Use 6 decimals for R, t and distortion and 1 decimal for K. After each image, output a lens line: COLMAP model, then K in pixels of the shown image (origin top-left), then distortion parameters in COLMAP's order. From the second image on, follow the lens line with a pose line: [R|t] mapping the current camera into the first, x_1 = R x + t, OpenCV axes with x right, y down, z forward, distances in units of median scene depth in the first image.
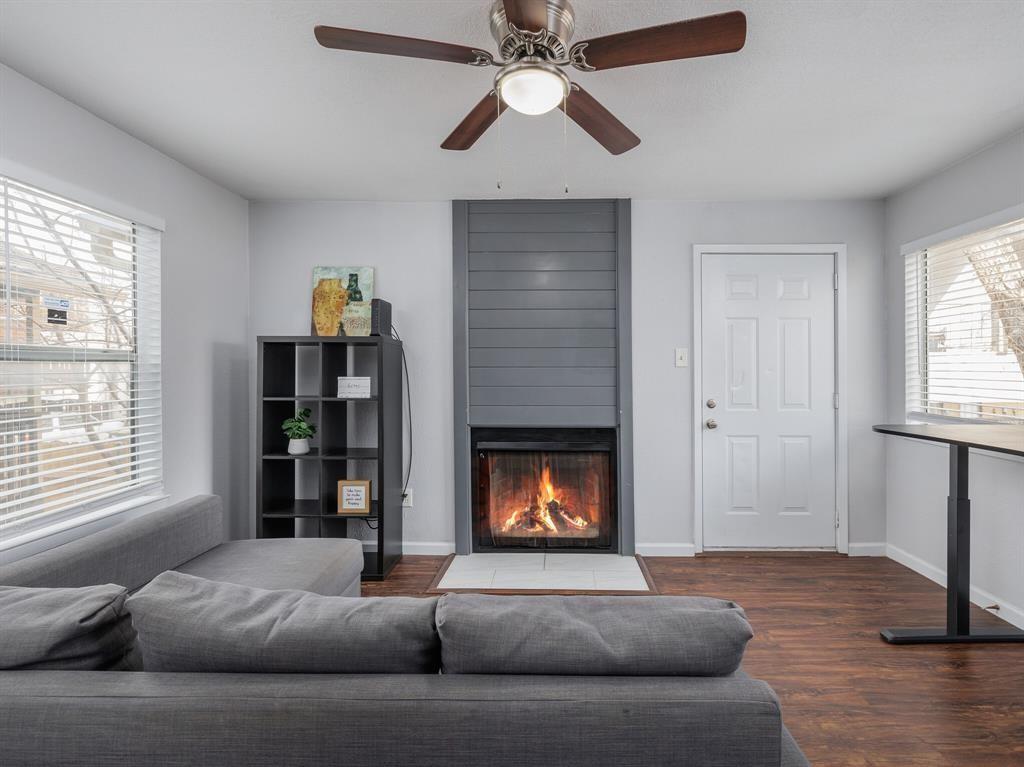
lens RADIAL K [[500.0, 0, 514.8], [0, 500.0, 373.6], [0, 0, 1]] dist [0.000778, 0.001797]
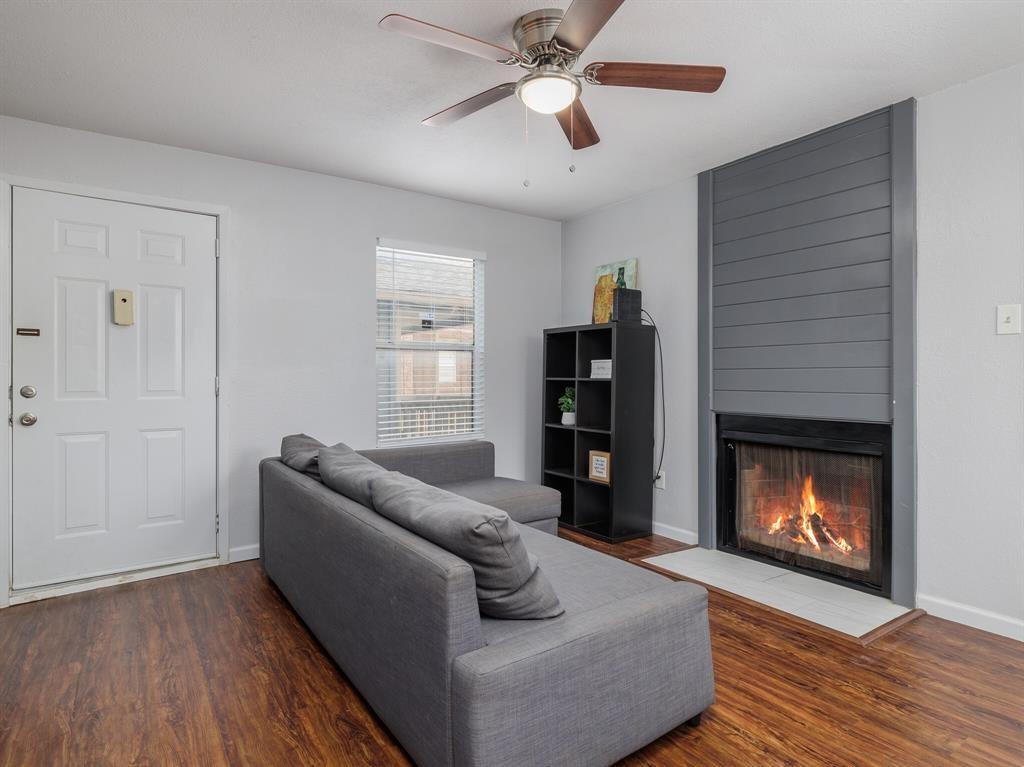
lens RADIAL K [[564.5, 0, 511.9], [0, 564.5, 382.1], [0, 0, 1]] dist [-0.001246, 0.000007]
pose [[0.585573, 0.007352, -0.810586, 0.541013], [-0.007083, 0.999967, 0.003954, 0.047980], [0.810588, 0.003426, 0.585606, 0.082643]]
